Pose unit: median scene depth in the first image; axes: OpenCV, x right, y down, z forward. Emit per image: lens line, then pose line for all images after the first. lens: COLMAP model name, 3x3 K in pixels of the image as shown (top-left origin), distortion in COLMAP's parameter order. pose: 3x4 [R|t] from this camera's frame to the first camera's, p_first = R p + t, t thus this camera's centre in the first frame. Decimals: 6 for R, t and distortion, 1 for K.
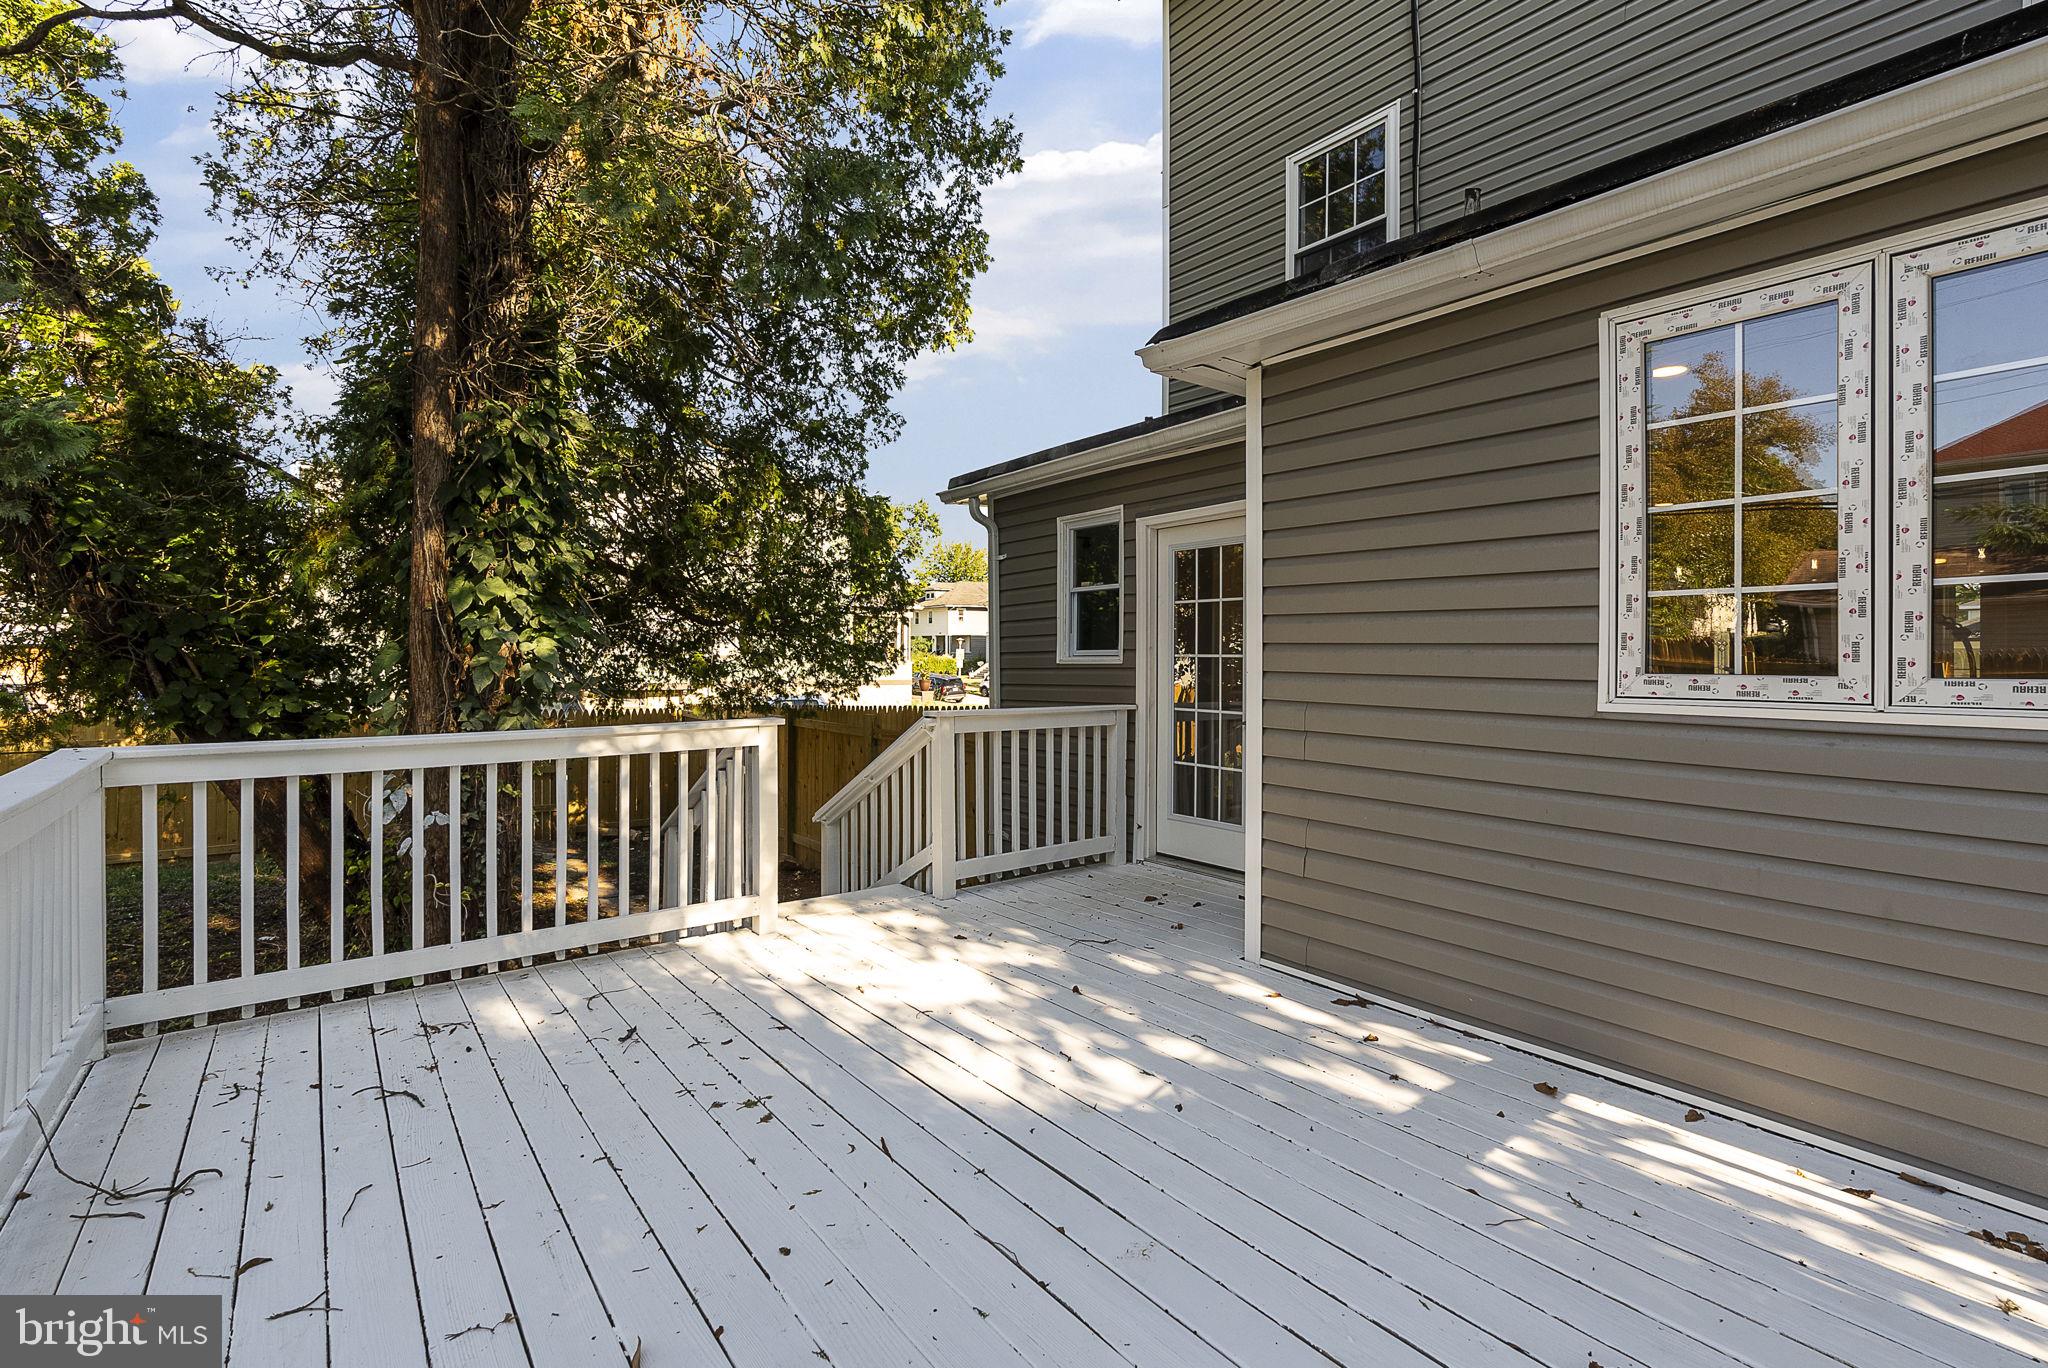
lens RADIAL K [[935.4, 0, 1020.2], [0, 935.4, 664.7], [0, 0, 1]] dist [-0.007420, 0.004072]
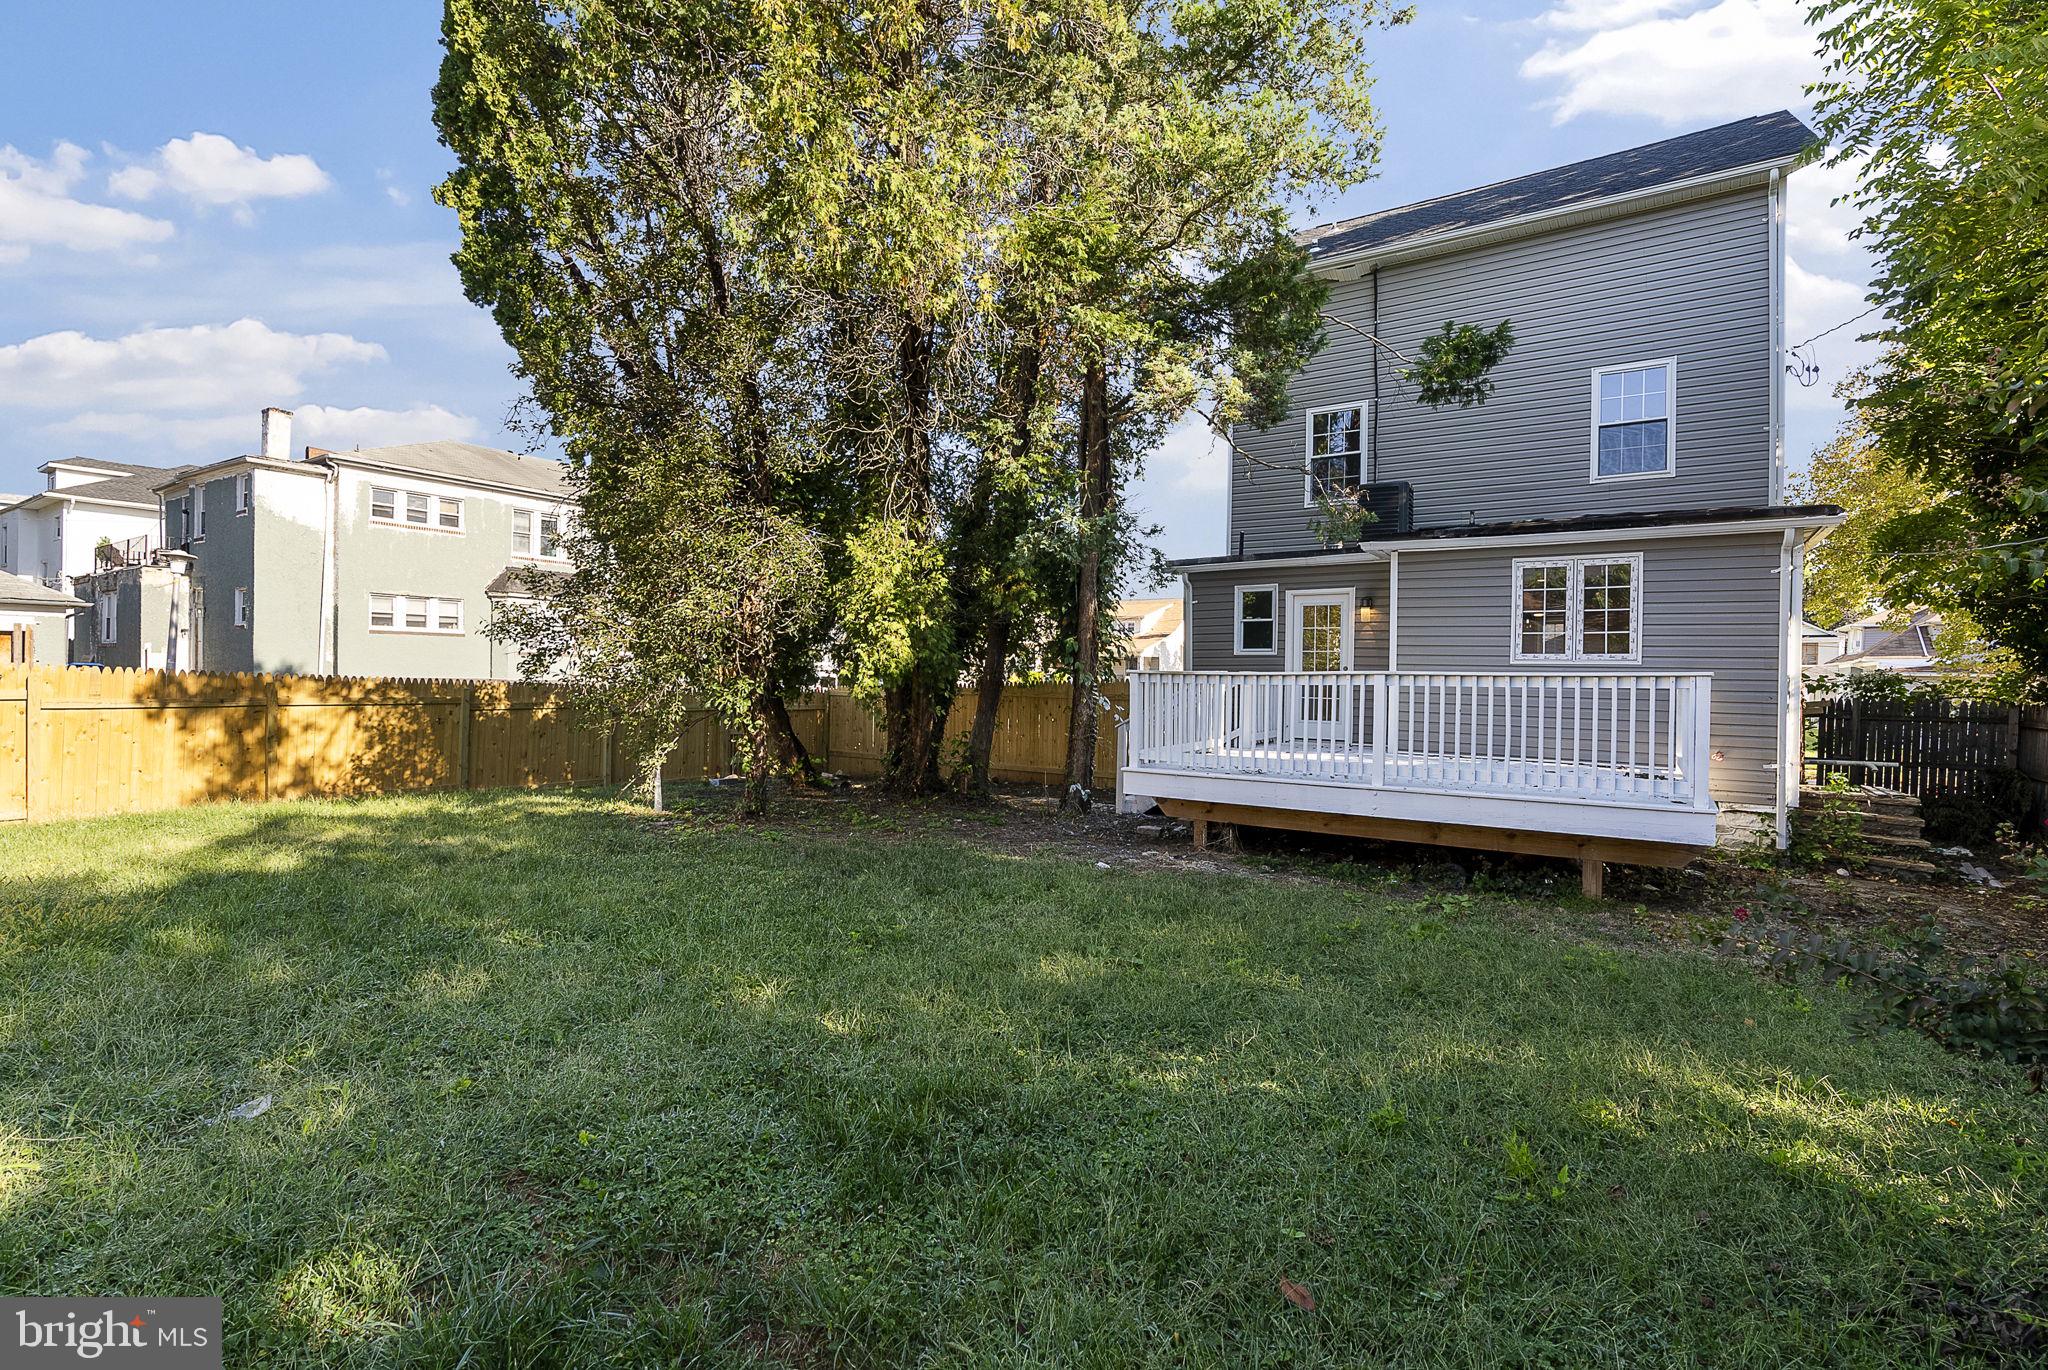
lens RADIAL K [[935.4, 0, 1031.6], [0, 935.4, 685.1], [0, 0, 1]] dist [-0.007420, 0.004072]
pose [[0.949941, 0.005329, 0.312383, -1.132392], [-0.008851, 0.999912, 0.009859, 0.054900], [-0.312303, -0.012131, 0.949905, -0.938134]]
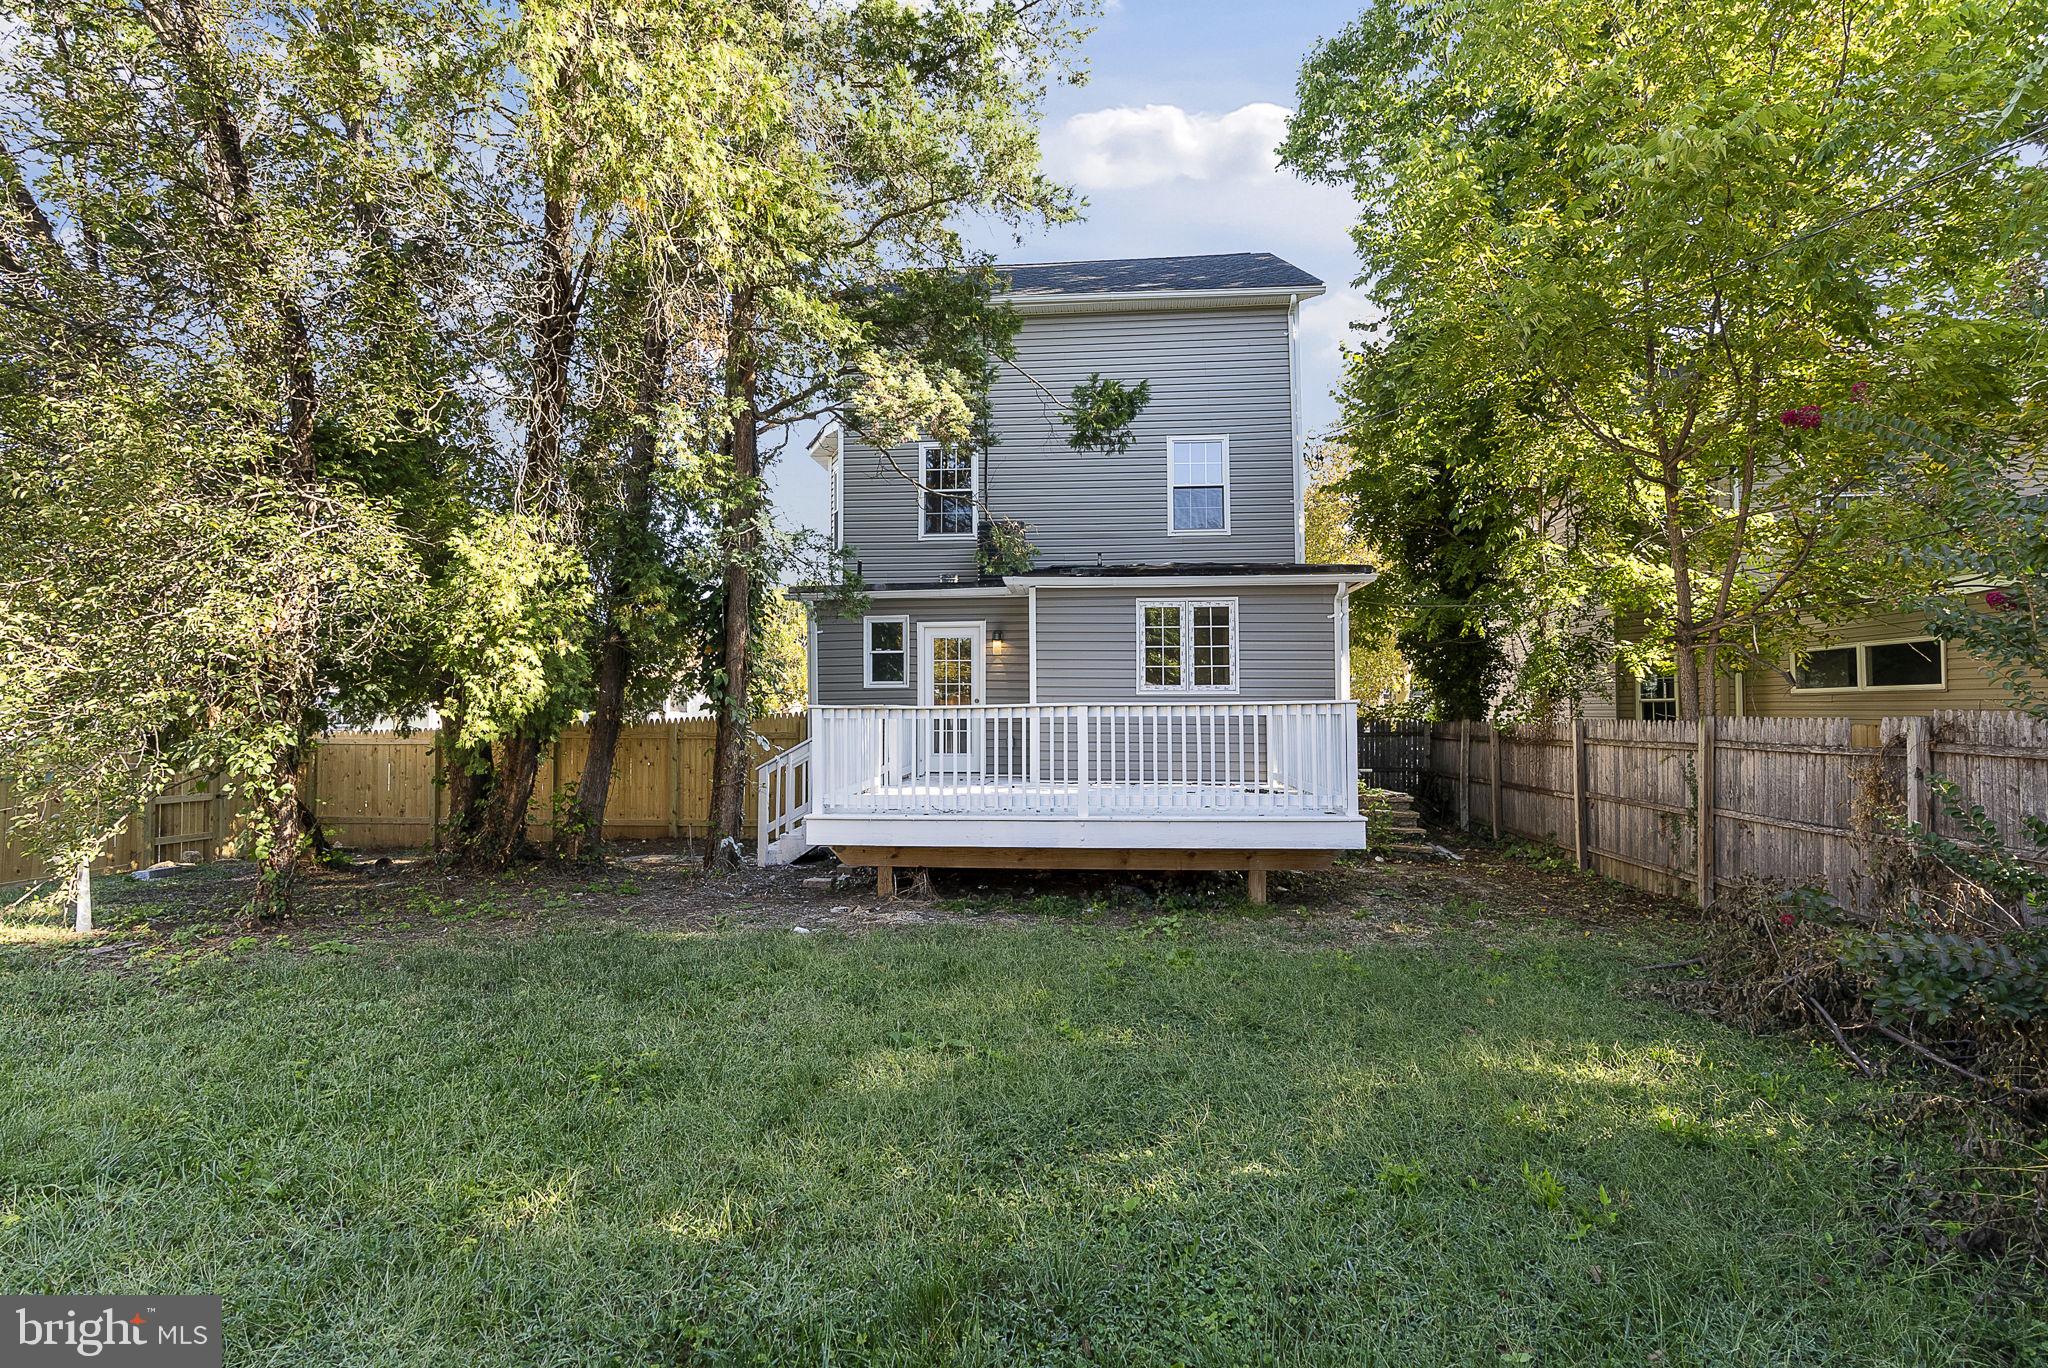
lens RADIAL K [[935.4, 0, 1015.2], [0, 935.4, 684.2], [0, 0, 1]] dist [-0.007420, 0.004072]
pose [[0.689727, 0.014314, 0.723928, -1.286617], [0.008747, 0.999567, -0.028097, 0.054489], [-0.724017, 0.025711, 0.689303, -0.687187]]
